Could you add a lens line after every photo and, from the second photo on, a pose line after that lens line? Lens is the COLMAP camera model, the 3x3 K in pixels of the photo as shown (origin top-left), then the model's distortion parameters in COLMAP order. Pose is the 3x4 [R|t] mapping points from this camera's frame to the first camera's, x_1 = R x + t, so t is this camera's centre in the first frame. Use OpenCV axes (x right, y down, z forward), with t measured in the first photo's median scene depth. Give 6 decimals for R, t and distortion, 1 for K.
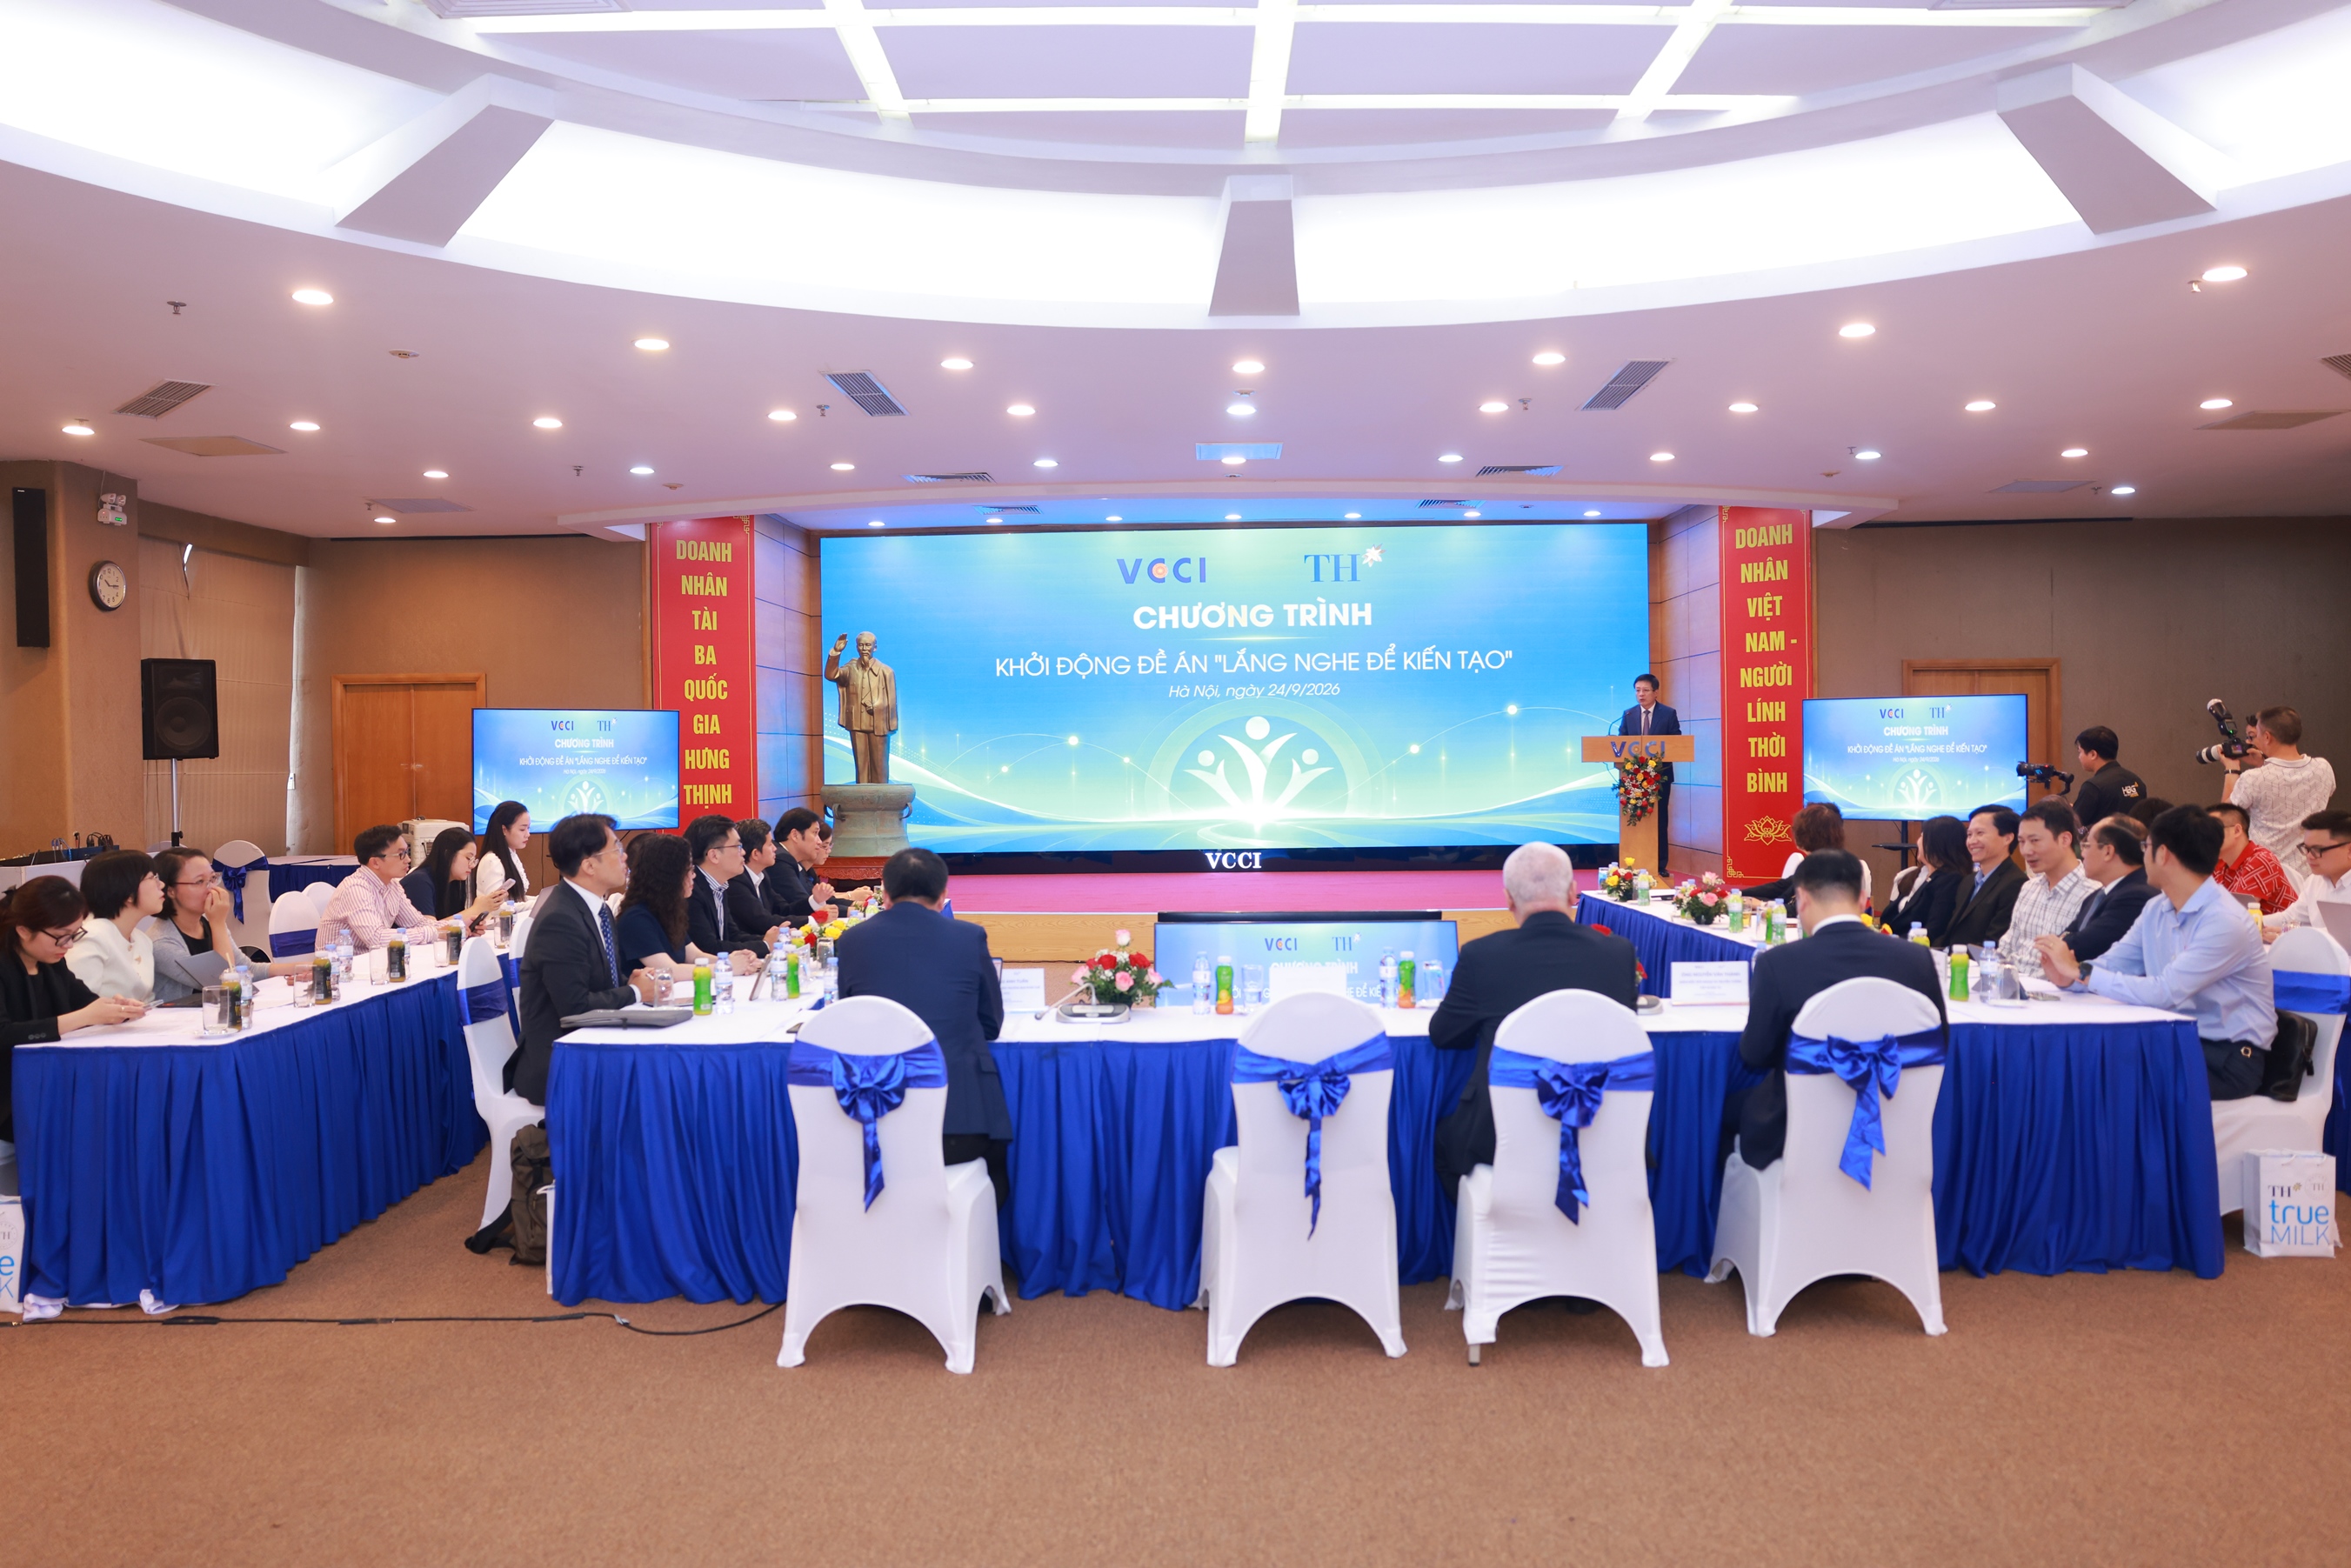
lens RADIAL K [[1734.2, 0, 1175.5], [0, 1734.2, 784.0], [0, 0, 1]] dist [-0.097096, 0.097149]
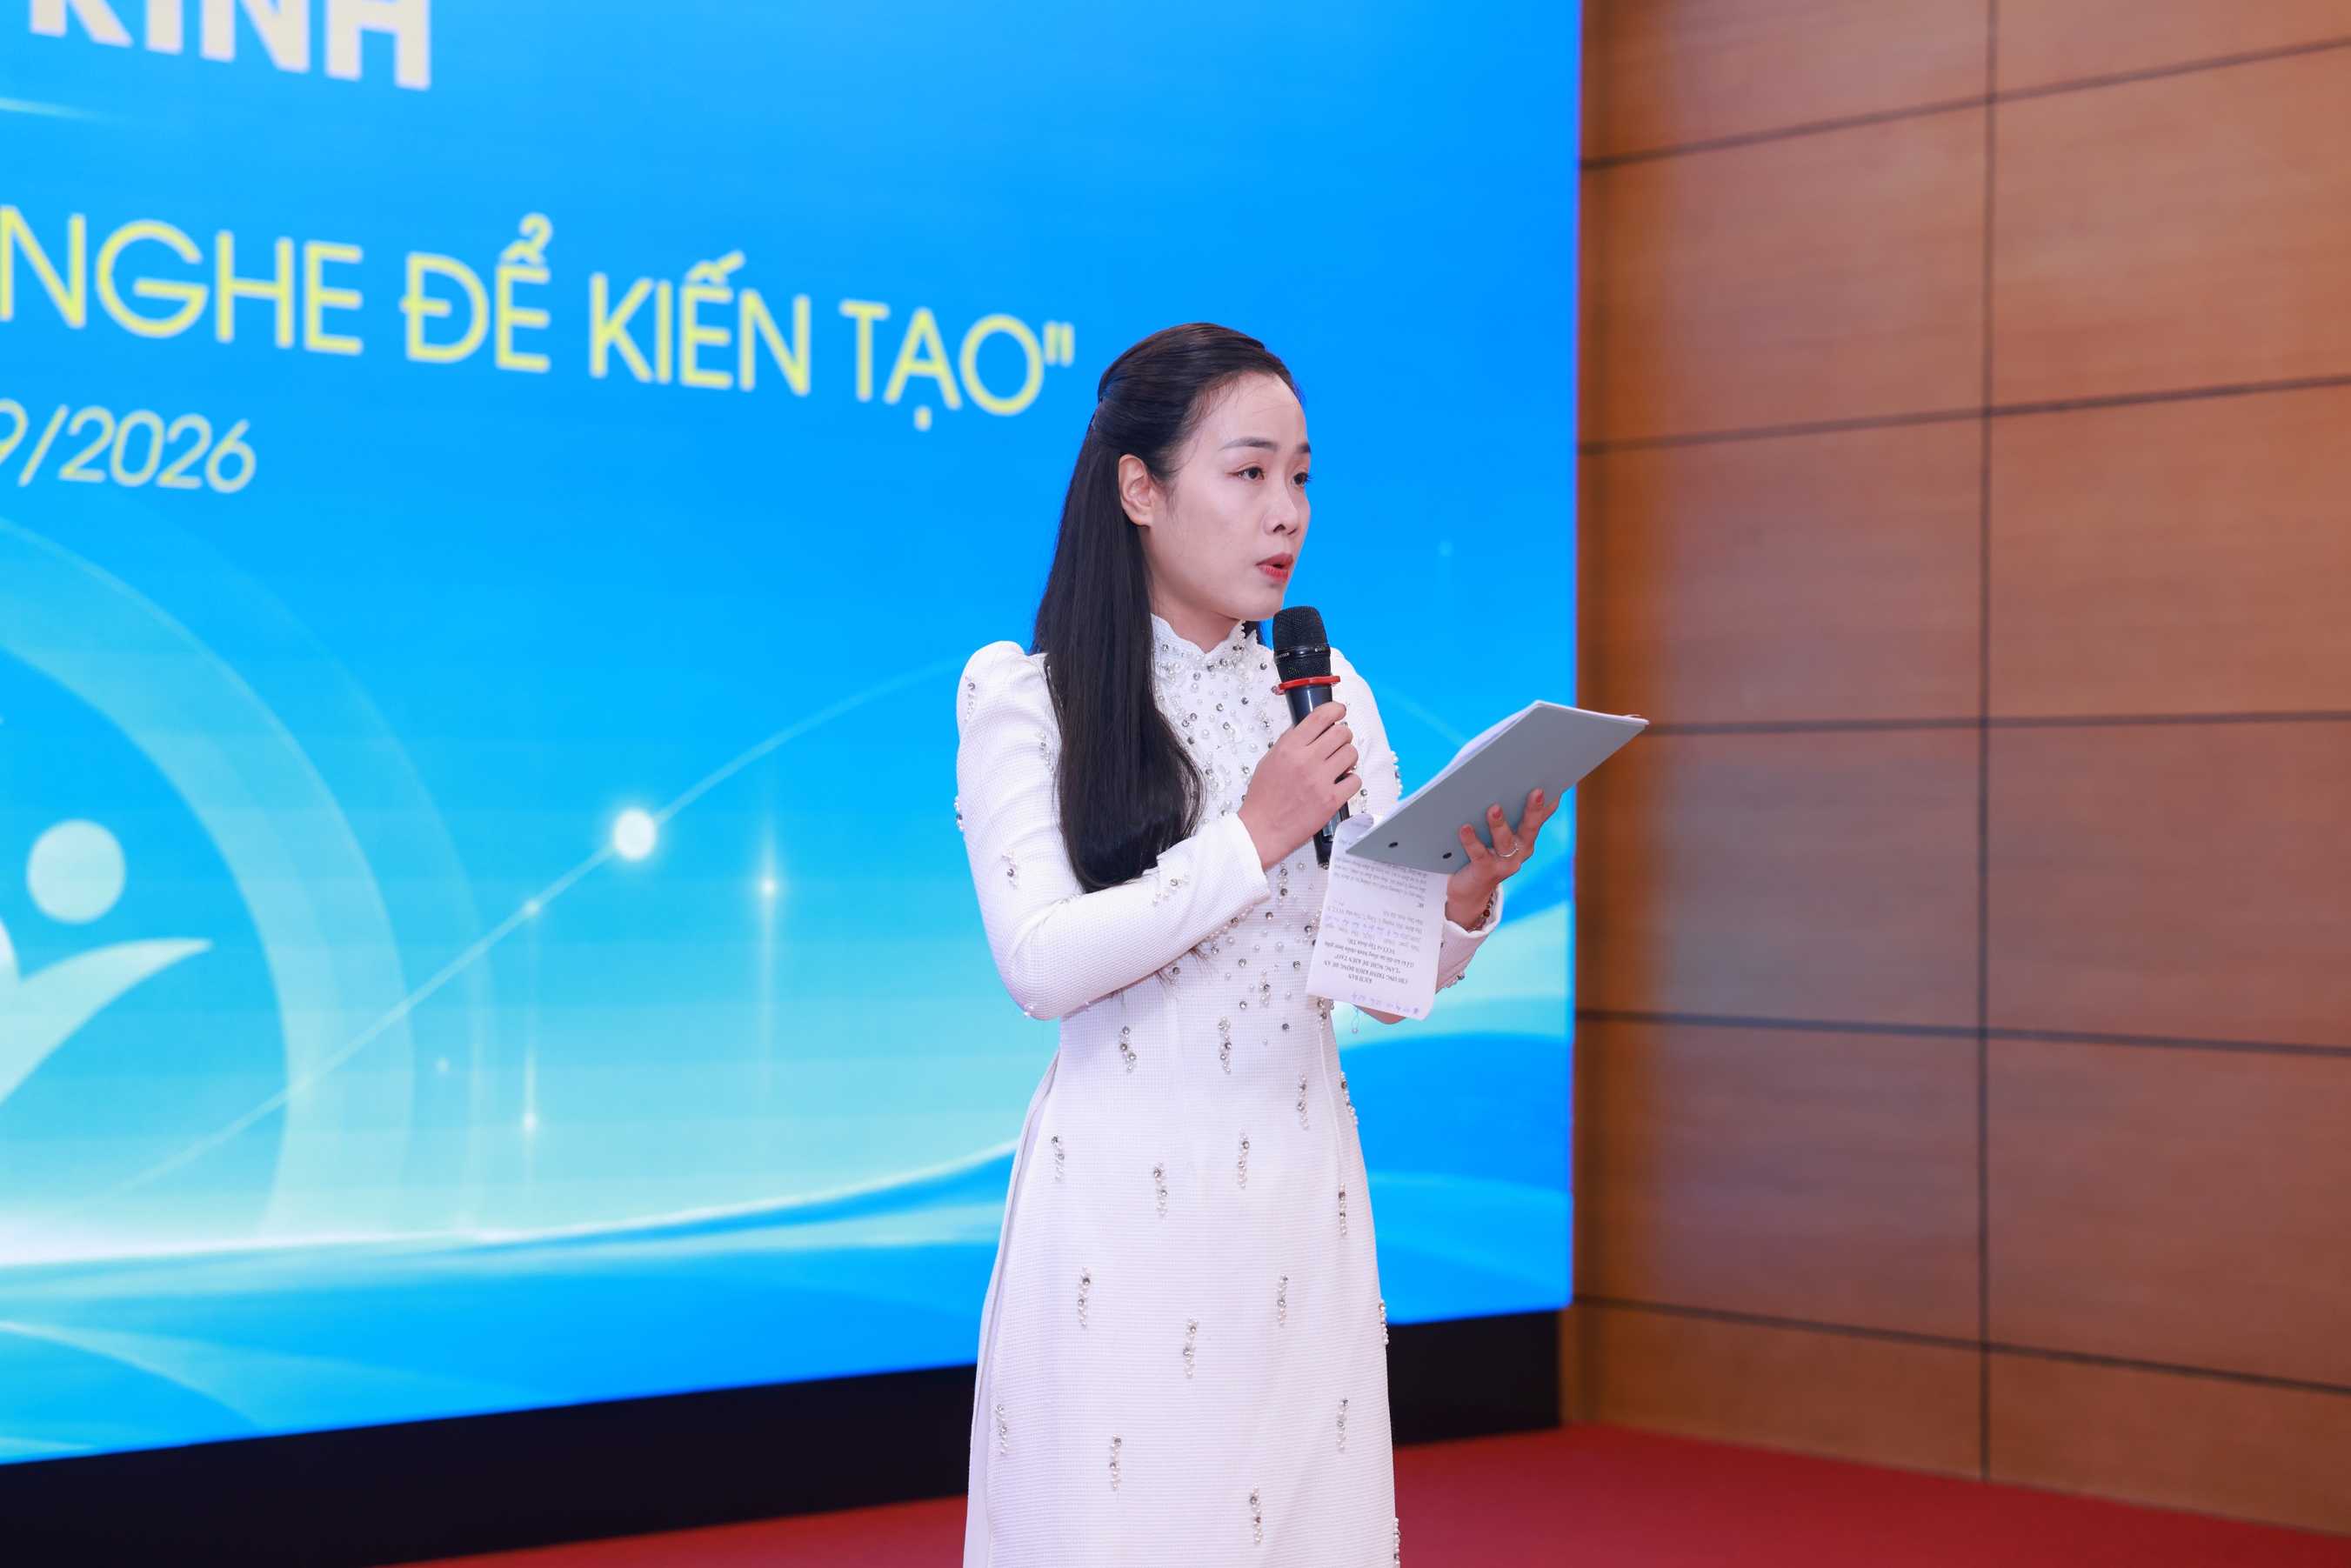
lens RADIAL K [[4431.3, 0, 1175.5], [0, 4431.3, 784.0], [0, 0, 1]] dist [0.258599, -0.047887]
pose [[0.737133, 0.026643, 0.675223, -0.144585], [-0.006784, 0.999464, -0.032031, -0.013039], [-0.675714, 0.019030, 0.736918, 0.729347]]
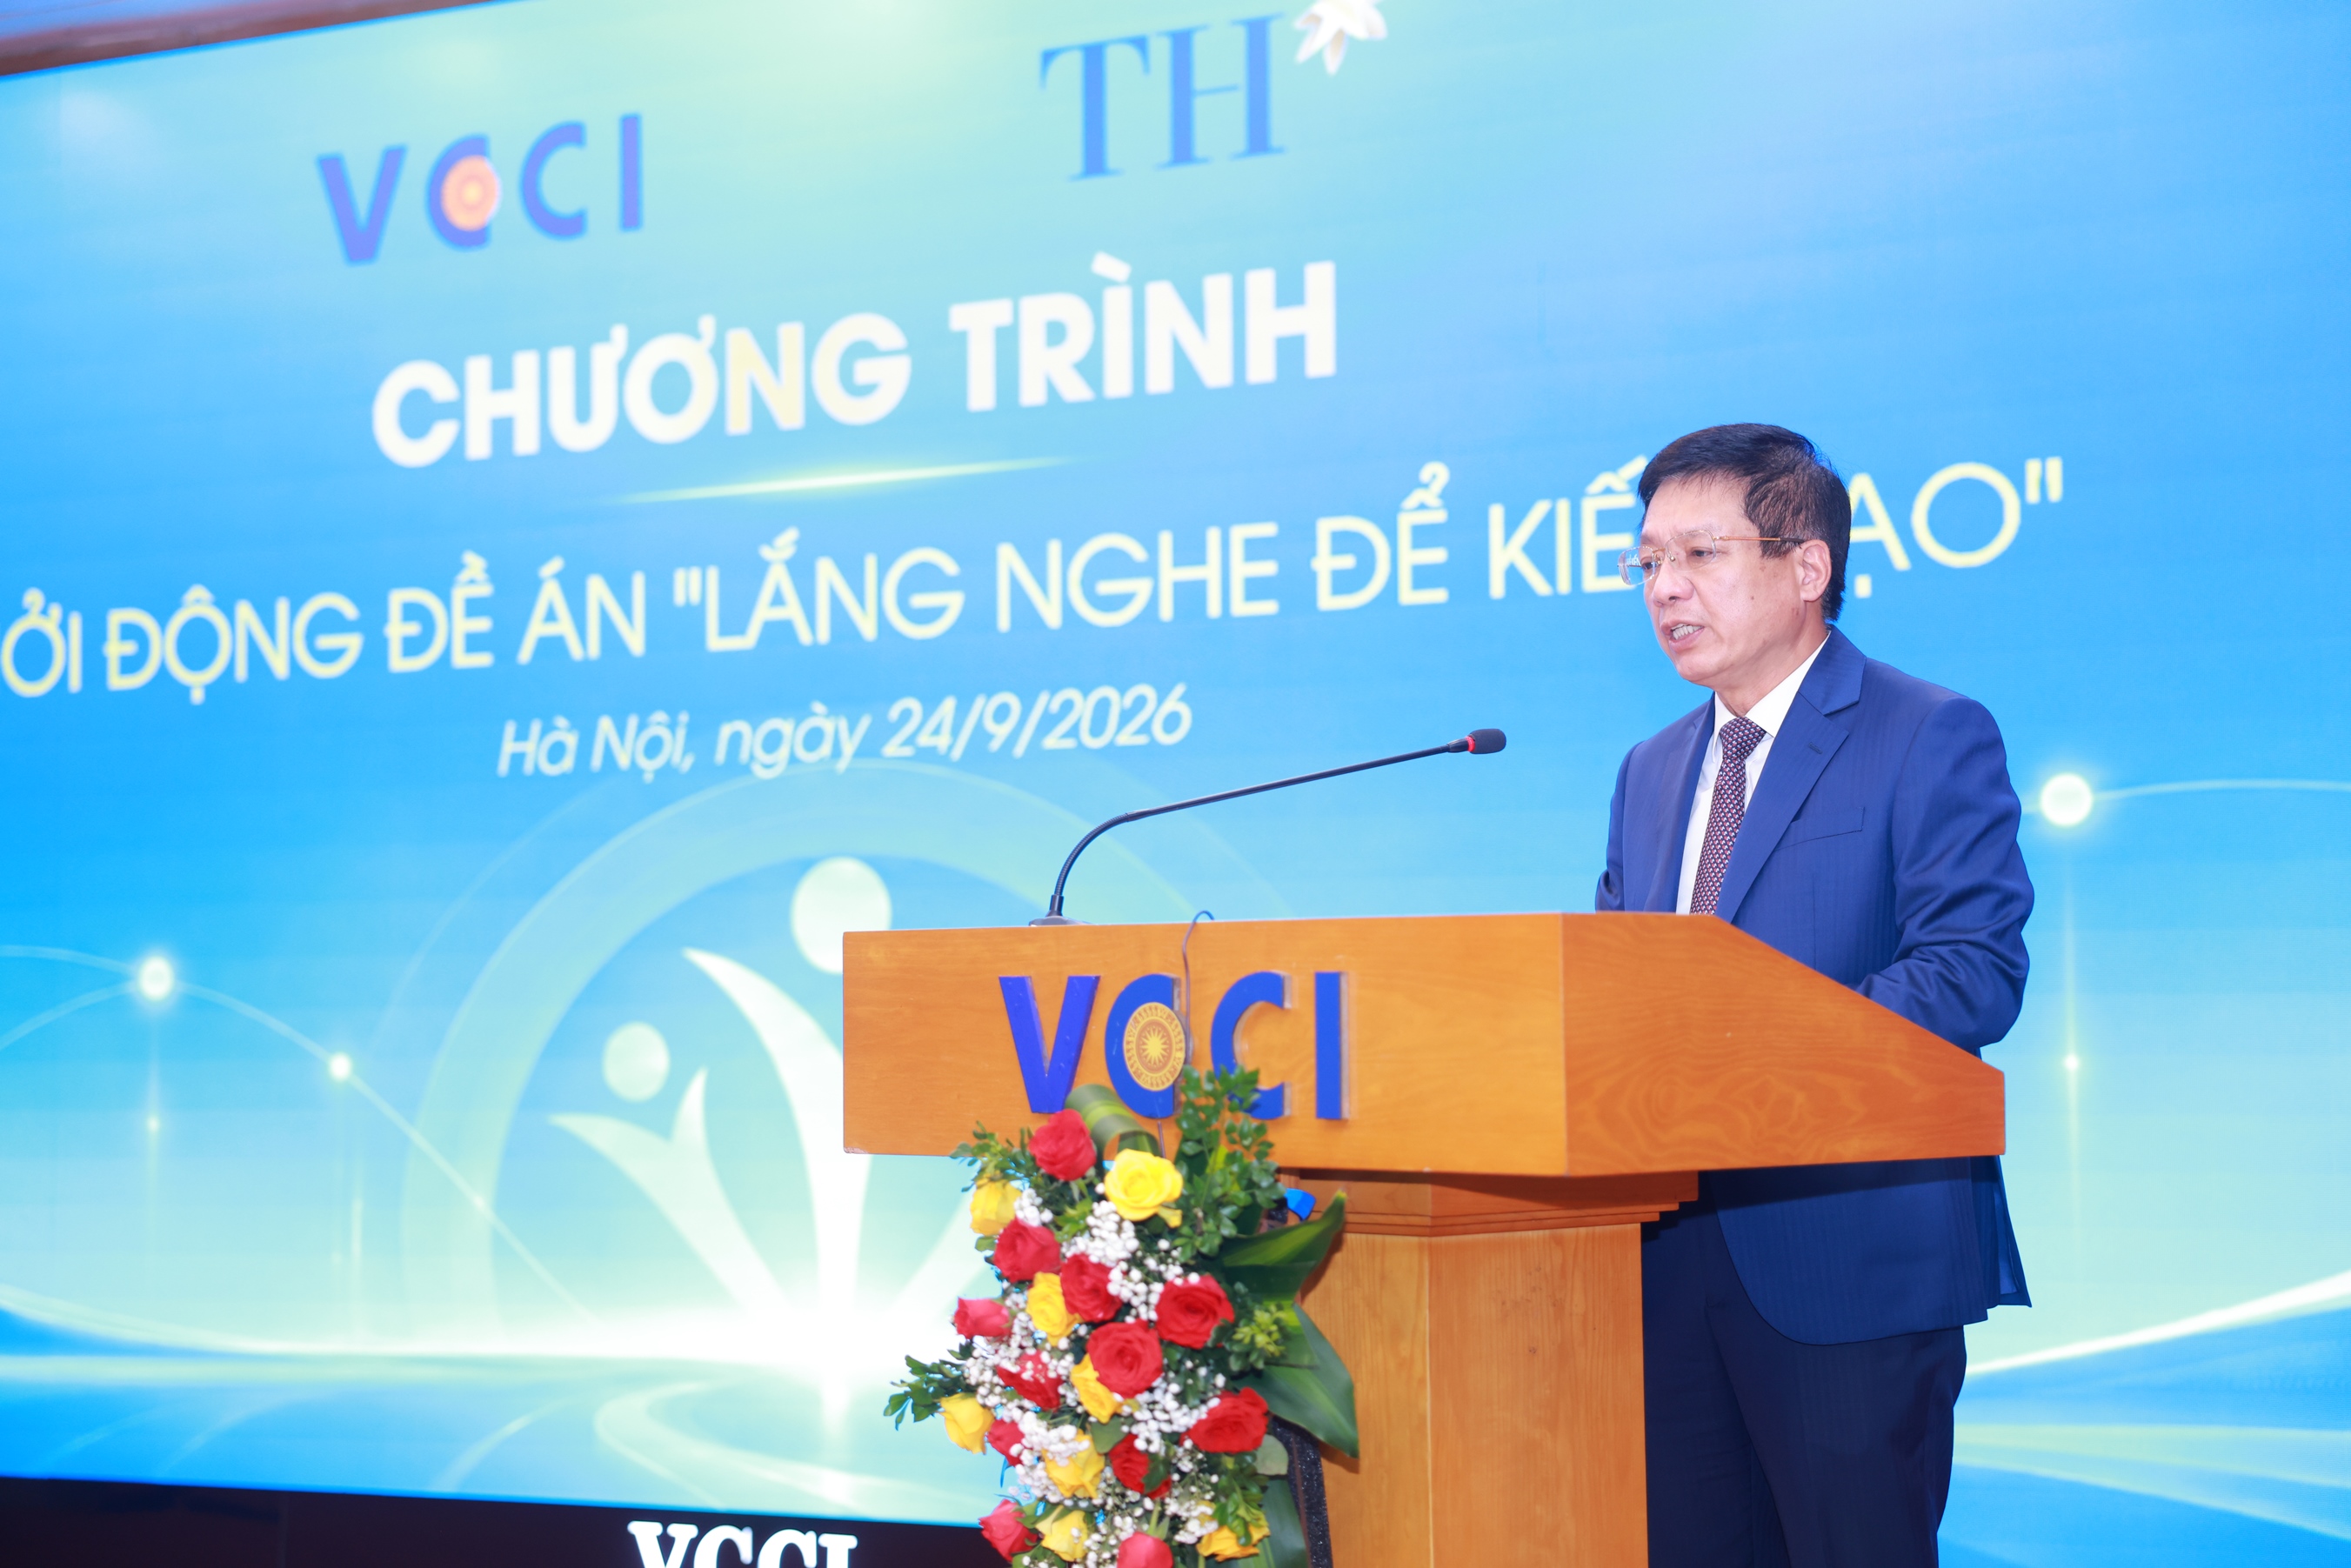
lens RADIAL K [[4014.4, 0, 1167.2], [0, 4014.4, 781.5], [0, 0, 1]] dist [0.226851, 0.061739]
pose [[0.878056, -0.021995, -0.478053, 0.356559], [-0.013866, 0.997355, -0.071356, -0.017084], [0.478358, 0.069283, 0.875428, 0.696347]]
